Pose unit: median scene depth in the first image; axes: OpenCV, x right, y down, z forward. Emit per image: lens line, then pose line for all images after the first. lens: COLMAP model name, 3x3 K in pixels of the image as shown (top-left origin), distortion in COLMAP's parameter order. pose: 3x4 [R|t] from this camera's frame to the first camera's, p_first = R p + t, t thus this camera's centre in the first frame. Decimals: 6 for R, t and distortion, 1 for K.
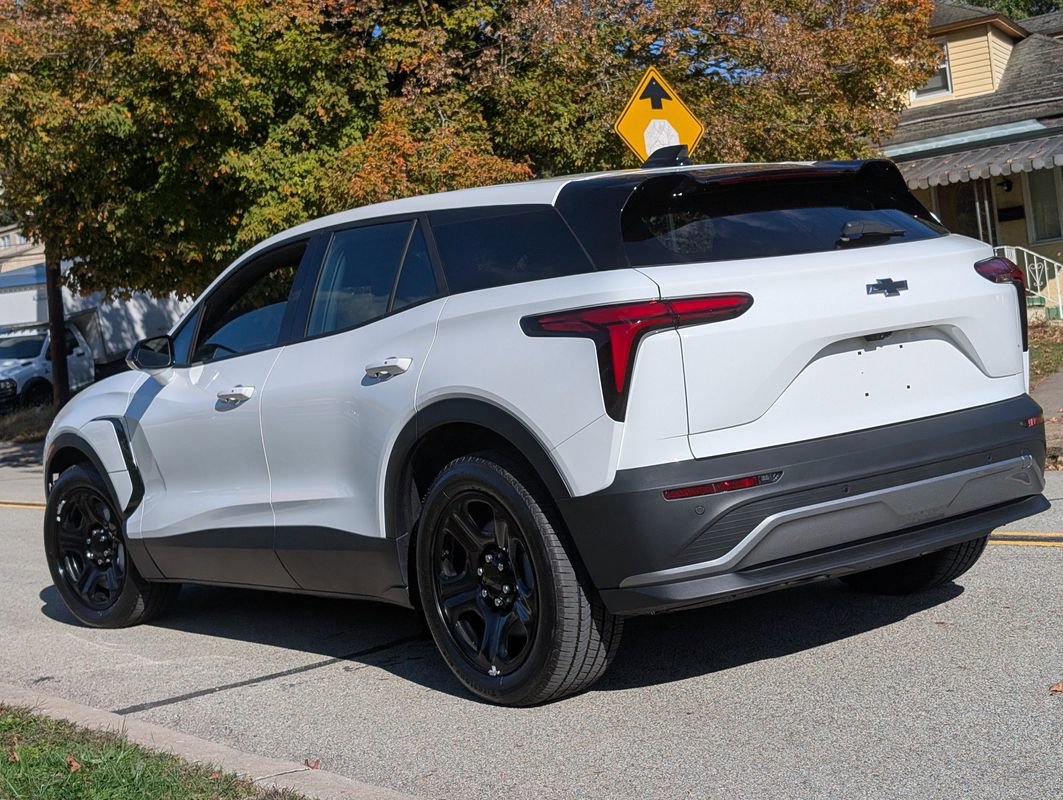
lens RADIAL K [[1629.5, 0, 521.1], [0, 1629.5, 395.3], [0, 0, 1]] dist [0.060398, 0.000000]
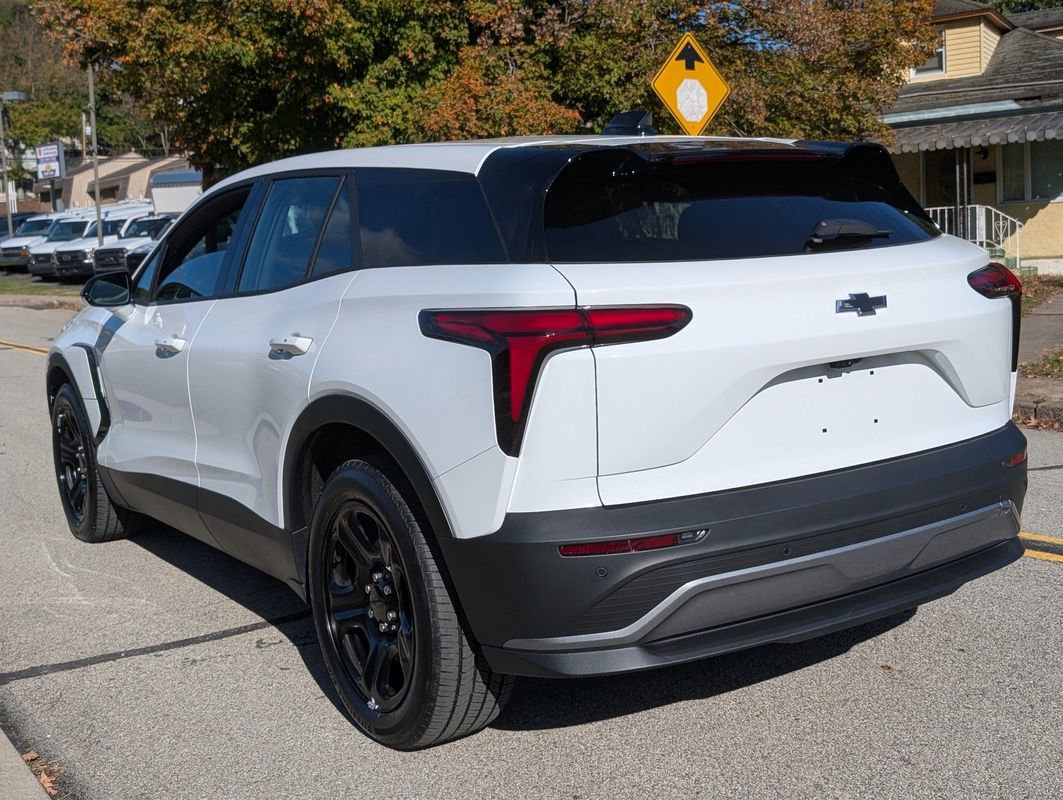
lens RADIAL K [[1236.4, 0, 530.5], [0, 1236.4, 412.2], [0, 0, 1]] dist [0.013104, 0.000000]
pose [[0.996482, 0.073973, -0.039385, 0.023534], [-0.069565, 0.992198, 0.103457, -0.017890], [0.046731, -0.100353, 0.993854, 0.100028]]
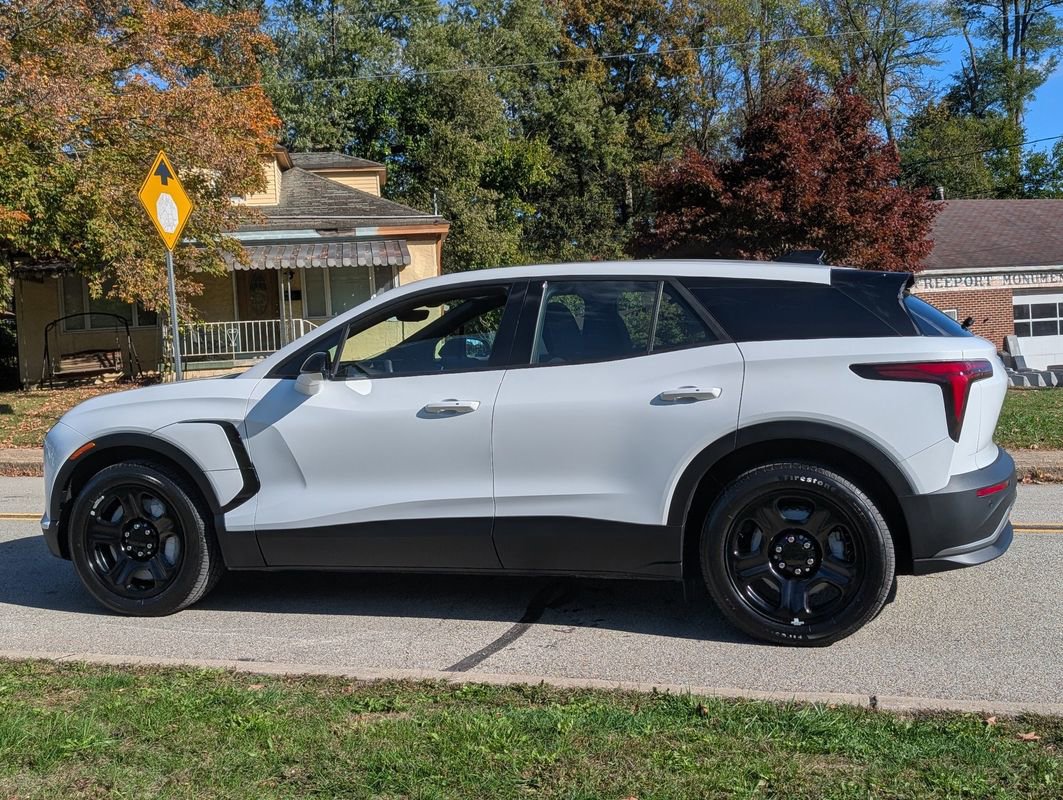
lens RADIAL K [[1236.4, 0, 537.7], [0, 1236.4, 398.1], [0, 0, 1]] dist [0.013104, 0.000000]
pose [[0.809285, 0.056380, 0.584704, -0.227475], [-0.041778, 0.998387, -0.038445, 0.008898], [-0.585928, 0.006685, 0.810335, 0.082844]]
